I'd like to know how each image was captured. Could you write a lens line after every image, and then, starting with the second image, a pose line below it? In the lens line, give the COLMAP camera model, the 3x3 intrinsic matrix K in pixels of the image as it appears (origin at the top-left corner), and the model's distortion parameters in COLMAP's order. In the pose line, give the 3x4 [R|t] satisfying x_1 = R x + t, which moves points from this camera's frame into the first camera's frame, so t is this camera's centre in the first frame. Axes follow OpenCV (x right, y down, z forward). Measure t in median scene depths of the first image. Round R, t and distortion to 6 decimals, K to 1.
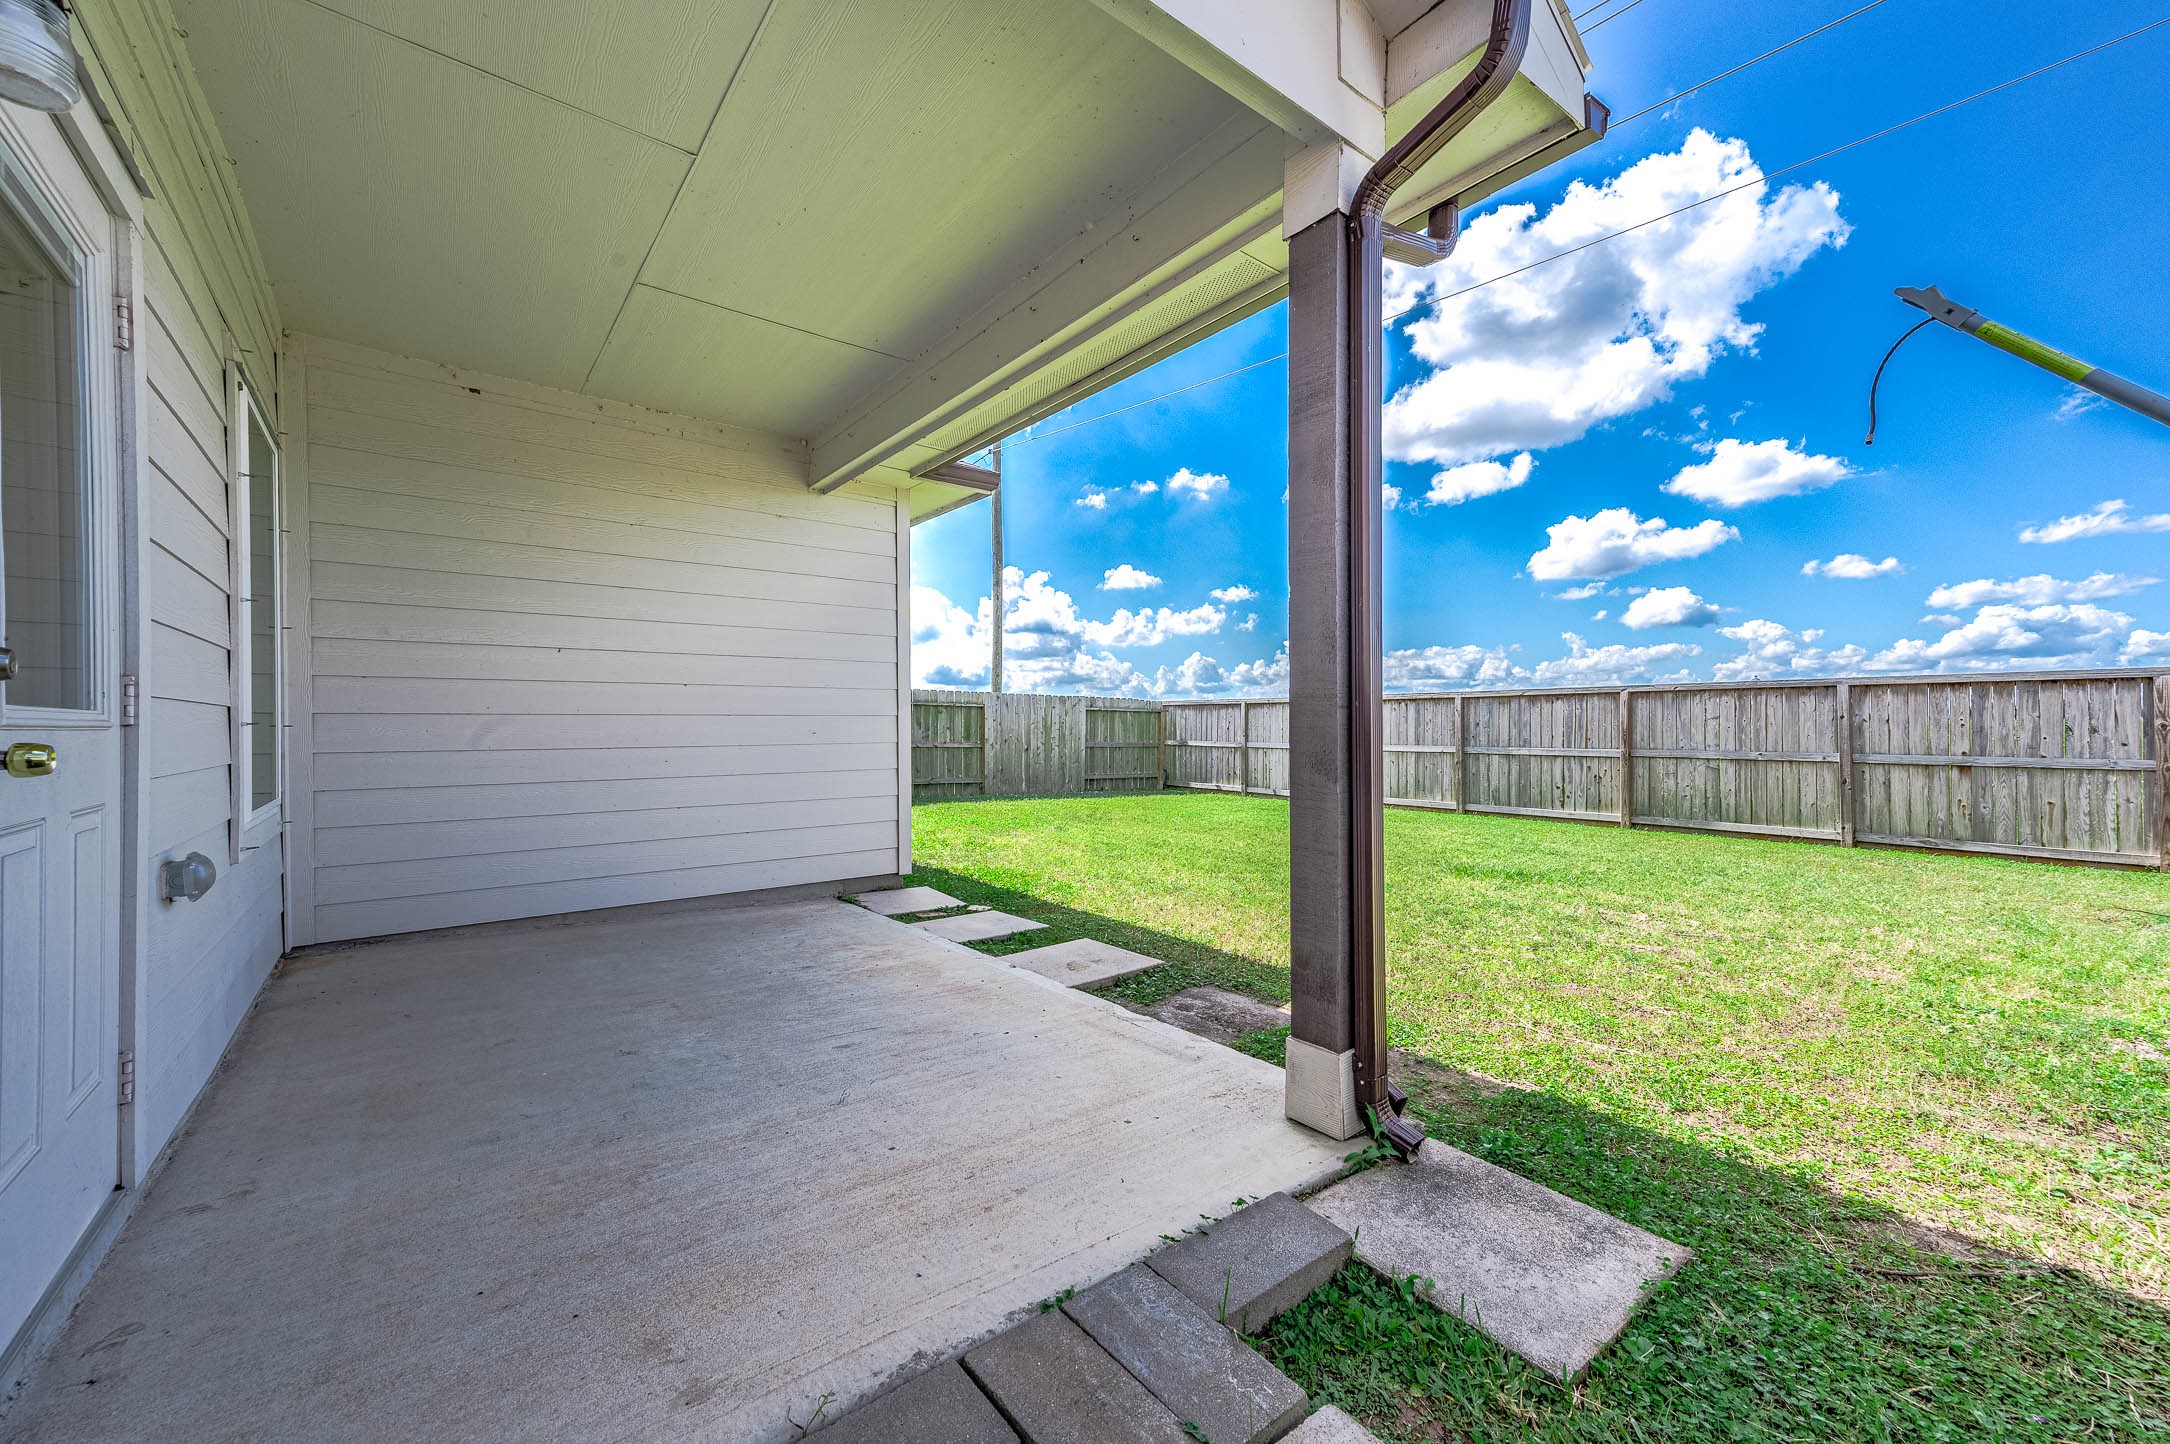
lens RADIAL K [[855.9, 0, 1083.6], [0, 855.9, 724.7], [0, 0, 1]] dist [0.016520, 0.000149]
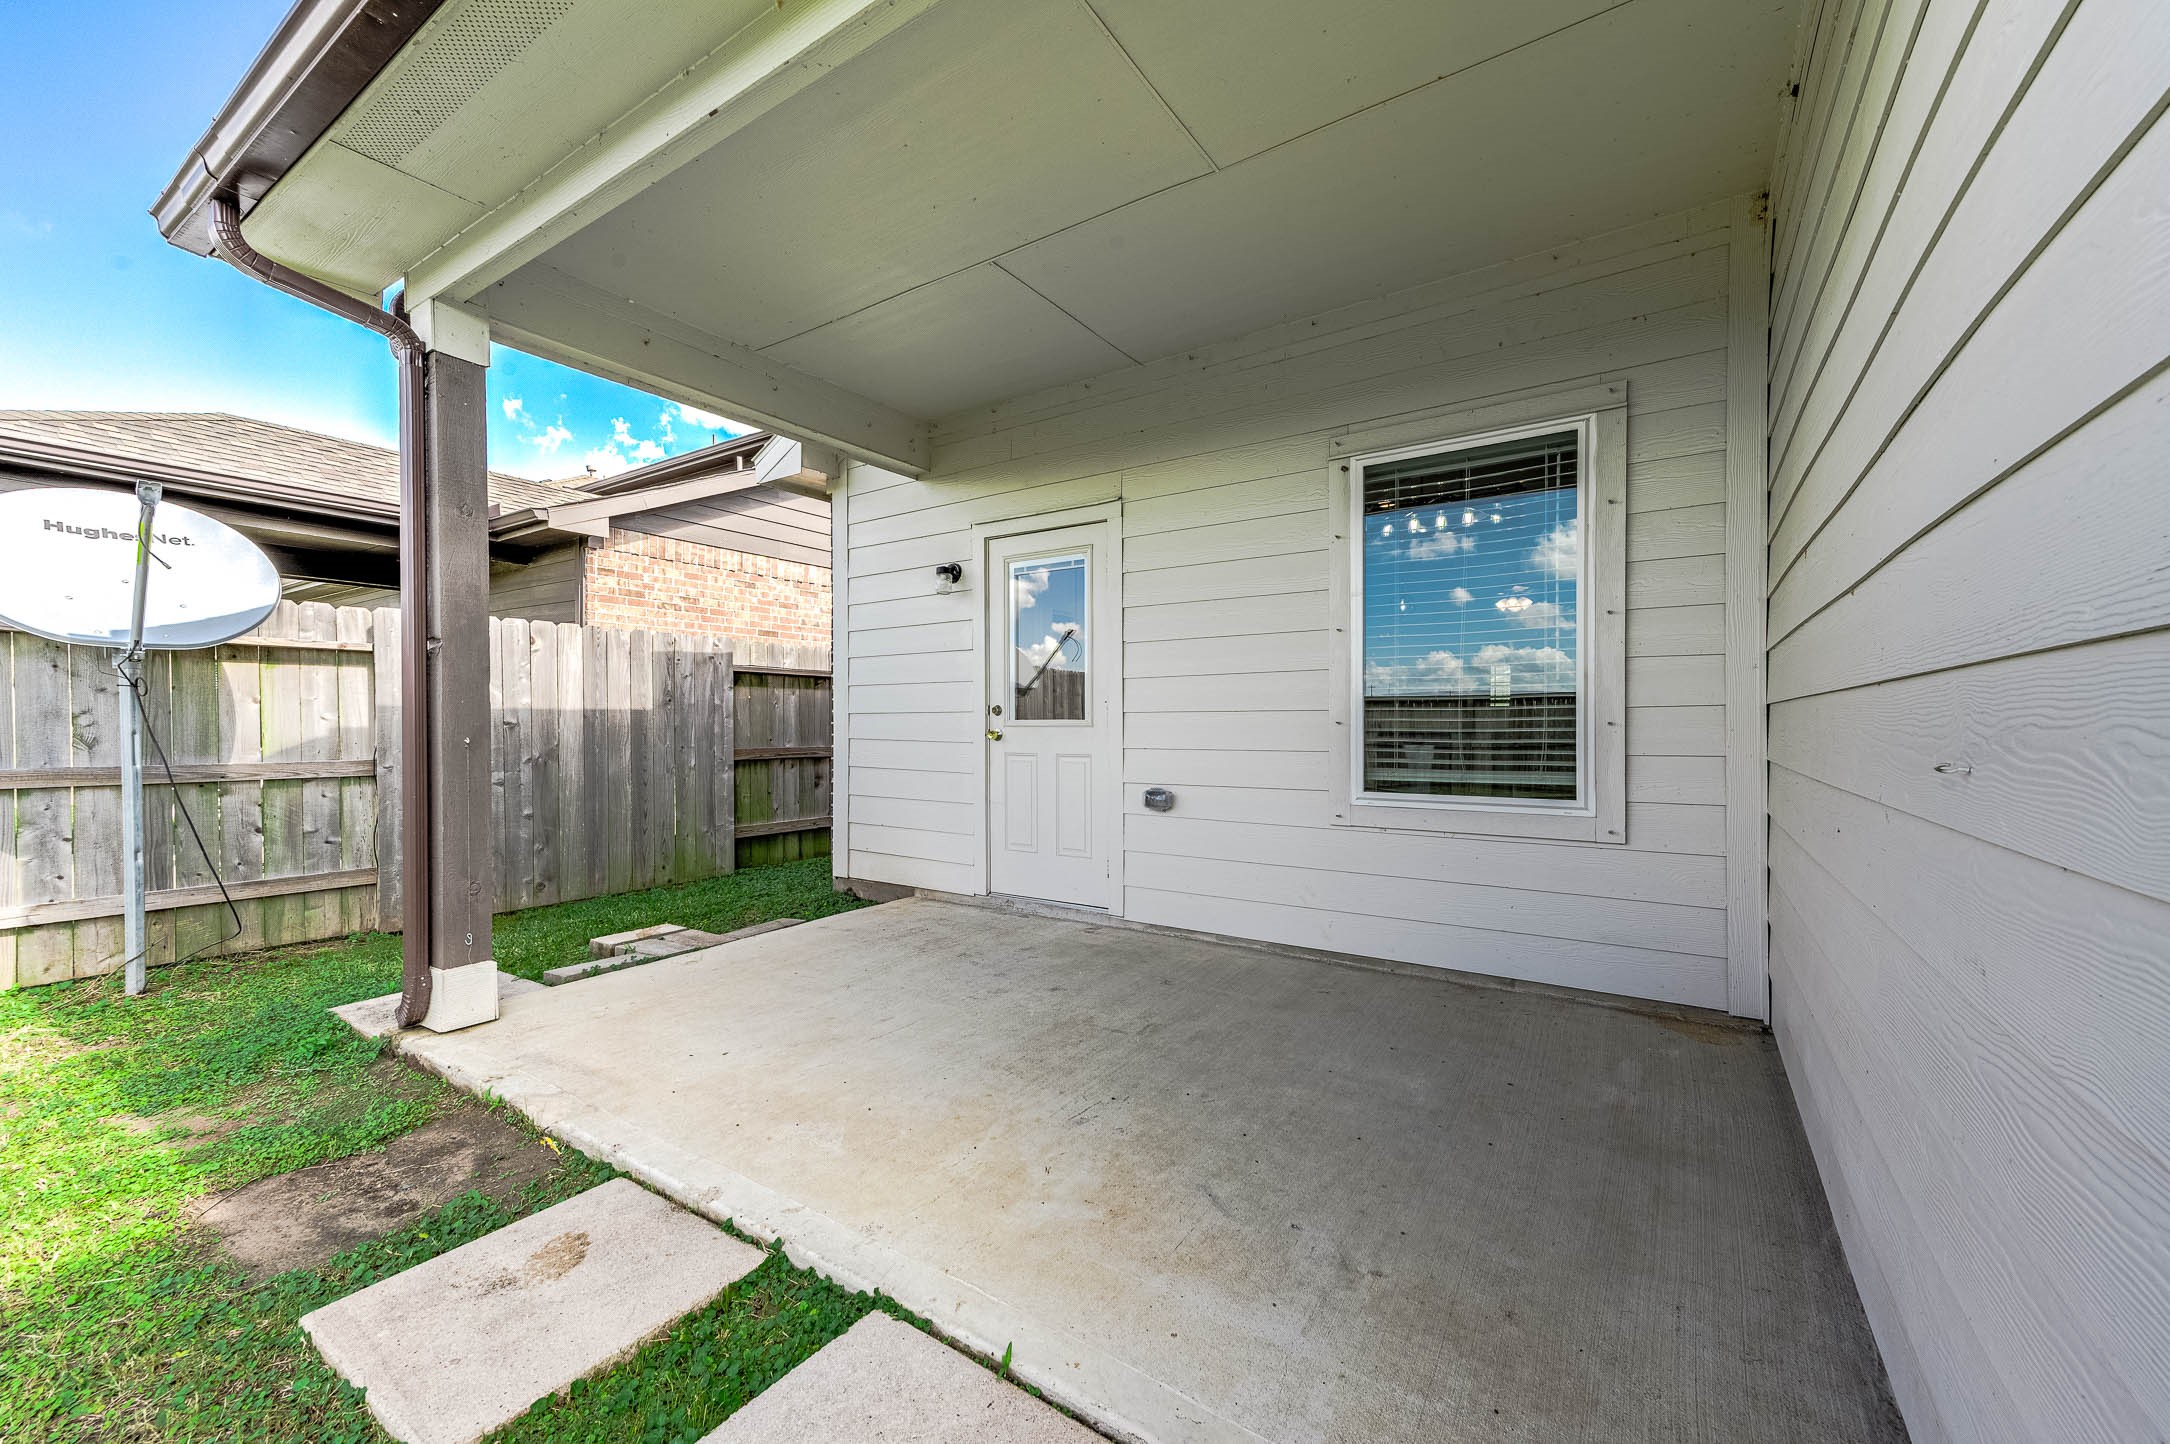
lens RADIAL K [[855.9, 0, 1090.2], [0, 855.9, 726.5], [0, 0, 1]] dist [0.016520, 0.000149]
pose [[-0.948707, 0.007603, -0.316066, -0.176128], [0.006665, 0.999970, 0.004050, -0.002823], [0.316087, 0.001735, -0.948729, 2.050335]]
